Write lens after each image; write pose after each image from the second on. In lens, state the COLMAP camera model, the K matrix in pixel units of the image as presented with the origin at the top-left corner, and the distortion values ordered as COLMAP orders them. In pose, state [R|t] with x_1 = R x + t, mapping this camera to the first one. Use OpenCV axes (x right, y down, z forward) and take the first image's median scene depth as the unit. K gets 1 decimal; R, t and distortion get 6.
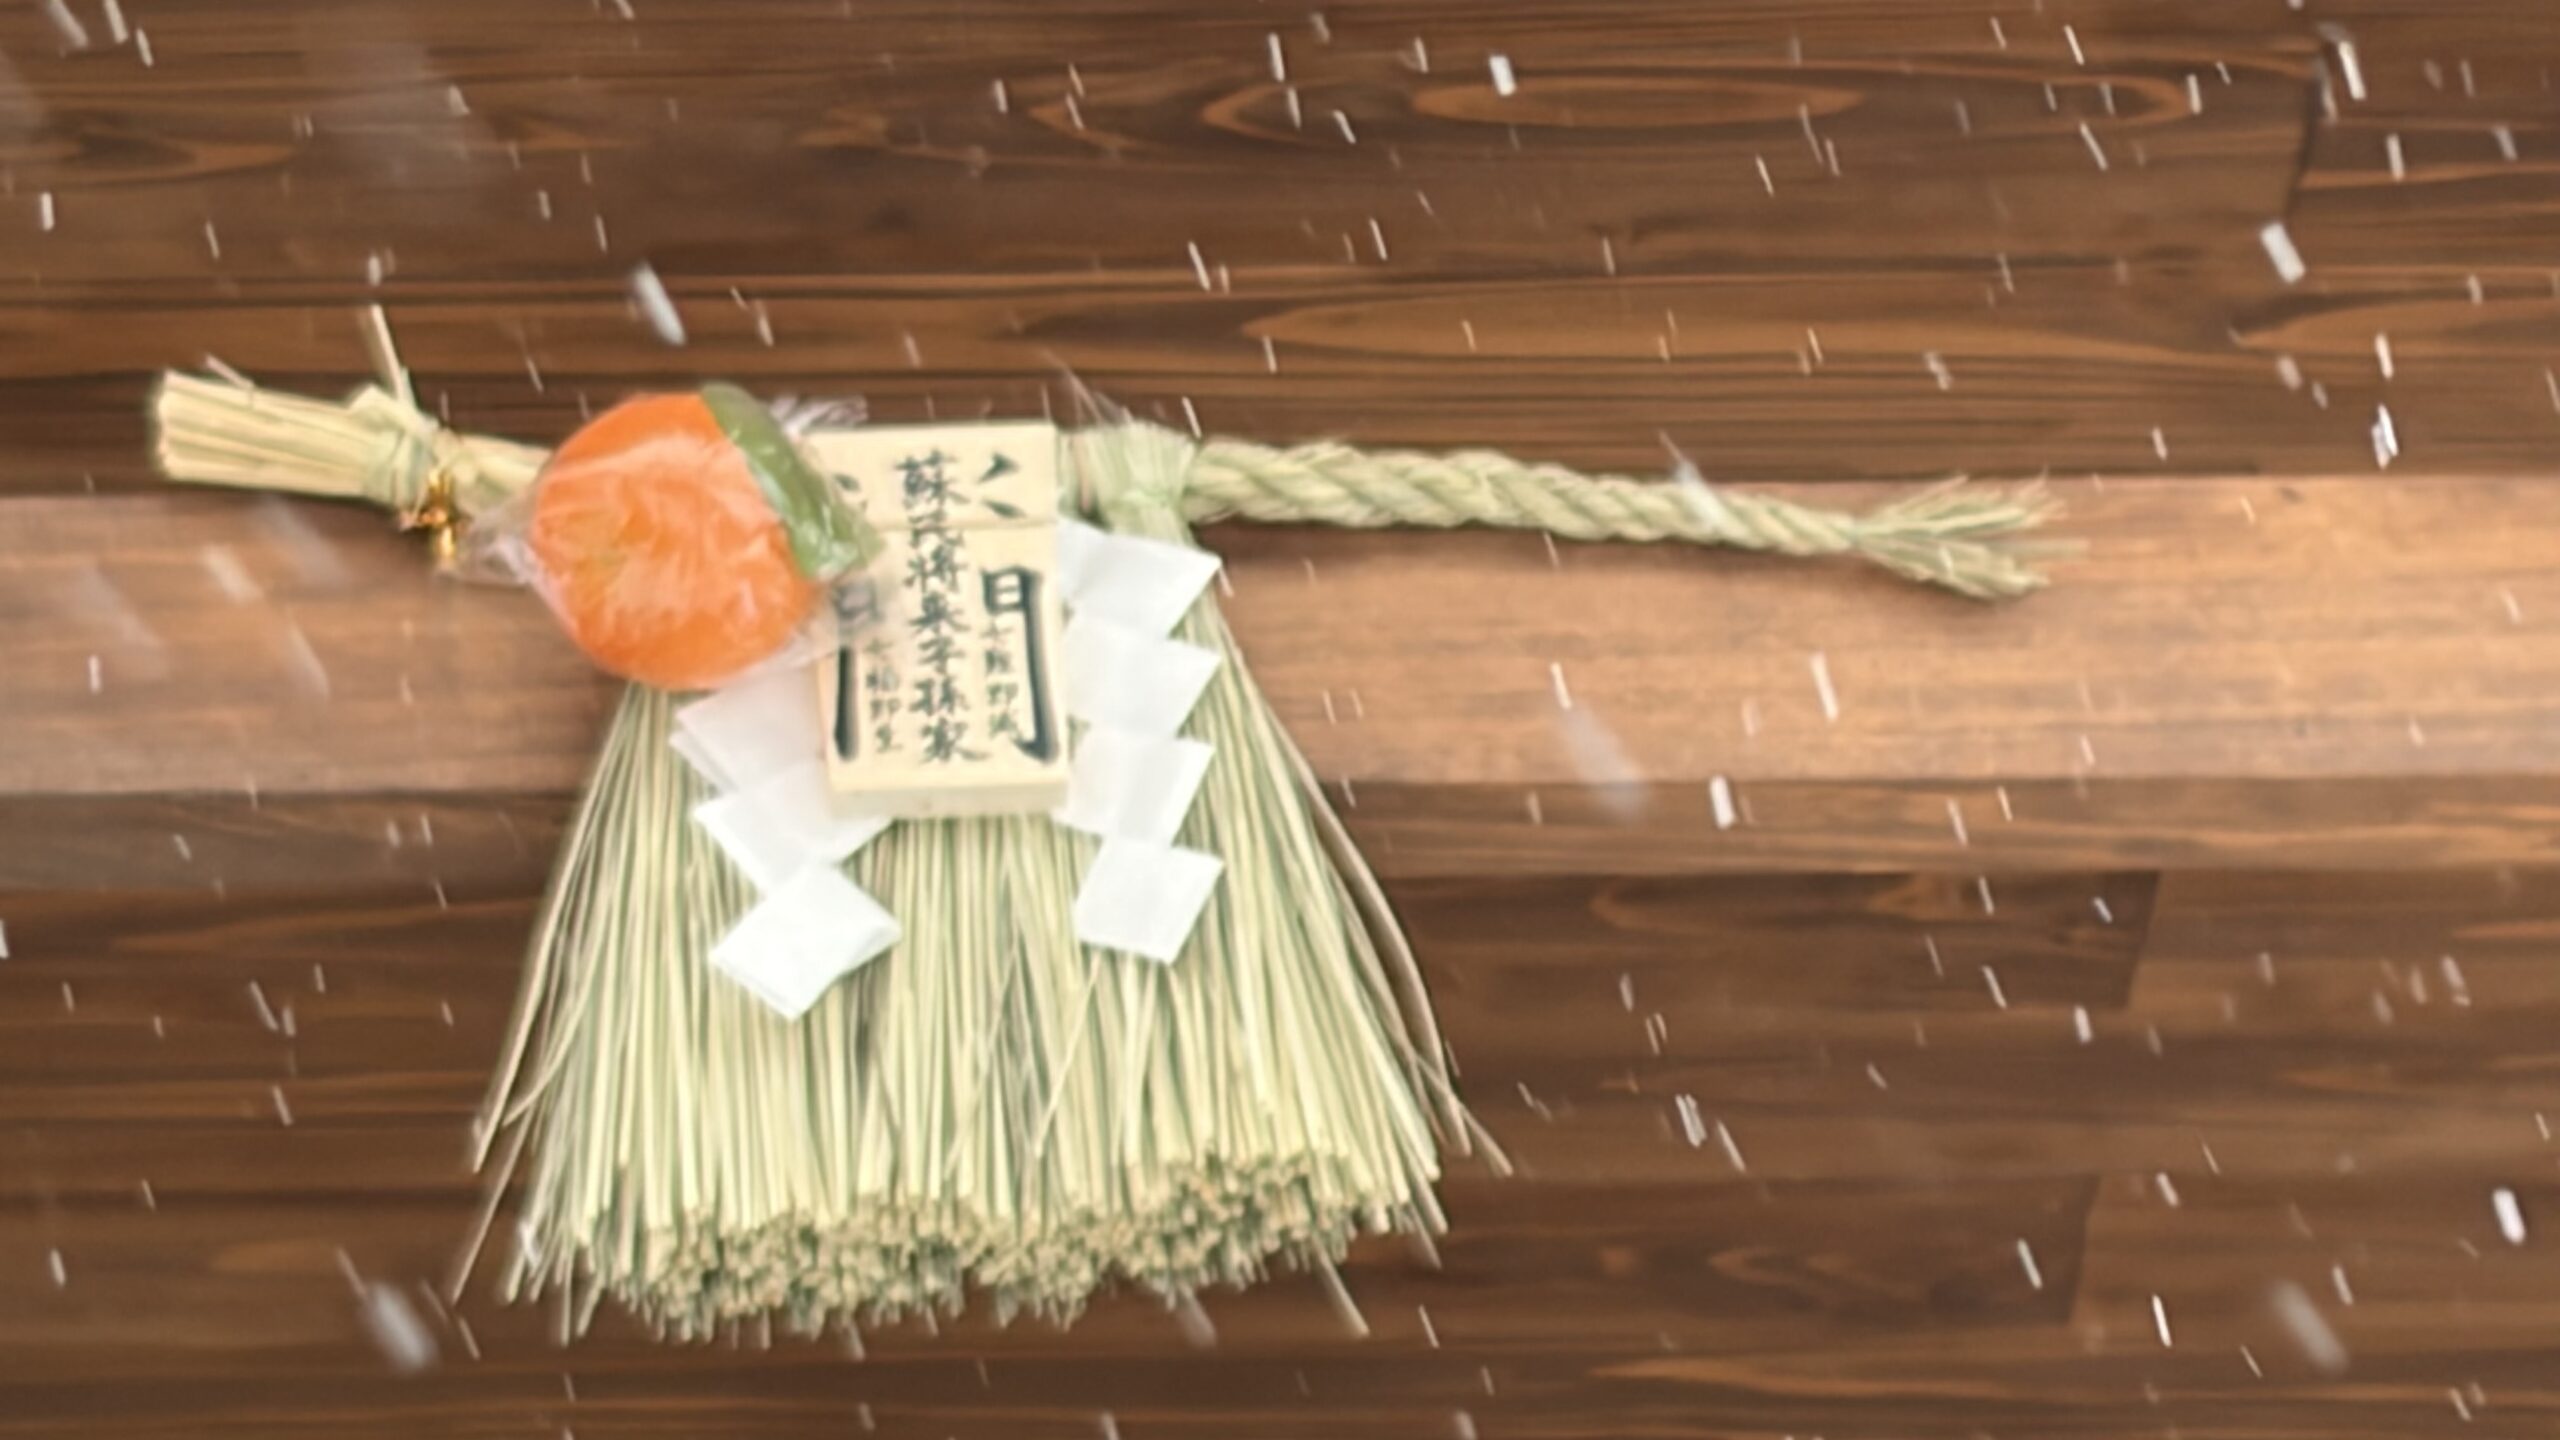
lens RADIAL K [[12379.9, 0, 1280.0], [0, 12379.9, 720.0], [0, 0, 1]] dist [-0.364668, -14.322939]
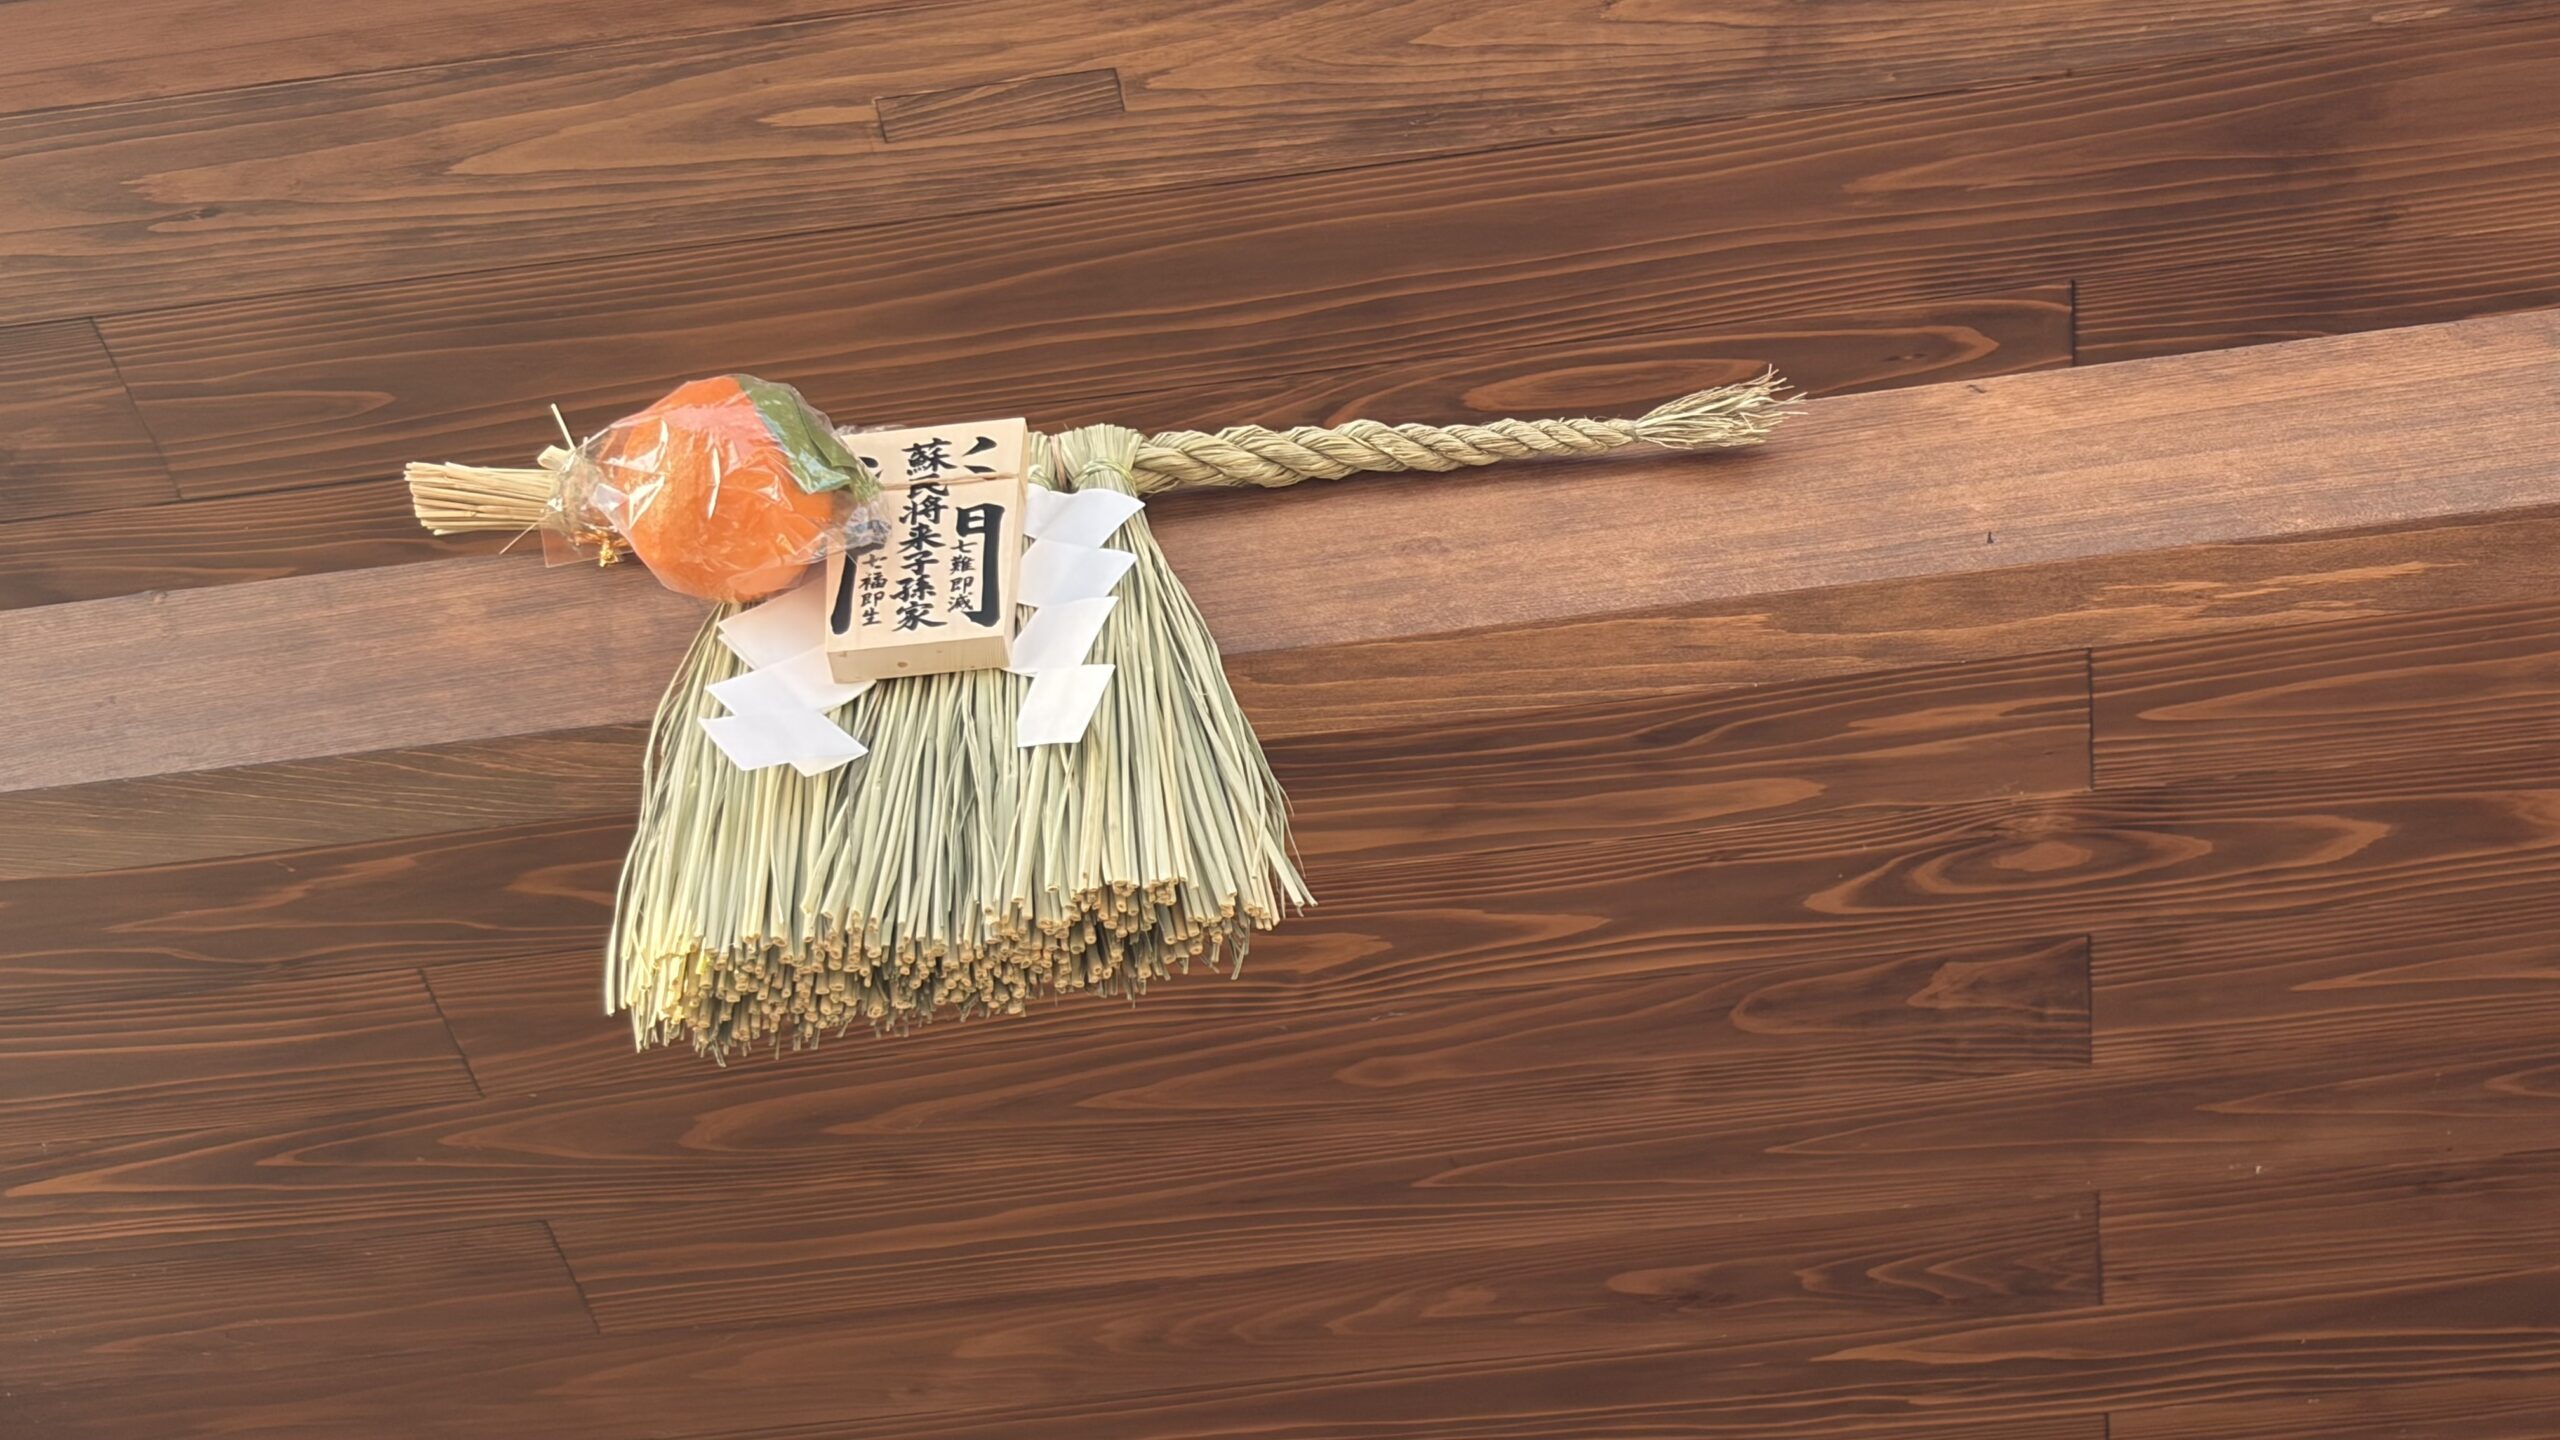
lens RADIAL K [[4548.2, 0, 1280.0], [0, 4548.2, 720.0], [0, 0, 1]] dist [-0.026099, 0.026585]
pose [[0.979943, -0.108653, -0.167051, 0.087655], [0.076593, 0.979252, -0.187617, 0.103137], [0.183970, 0.171059, 0.967933, 0.532645]]
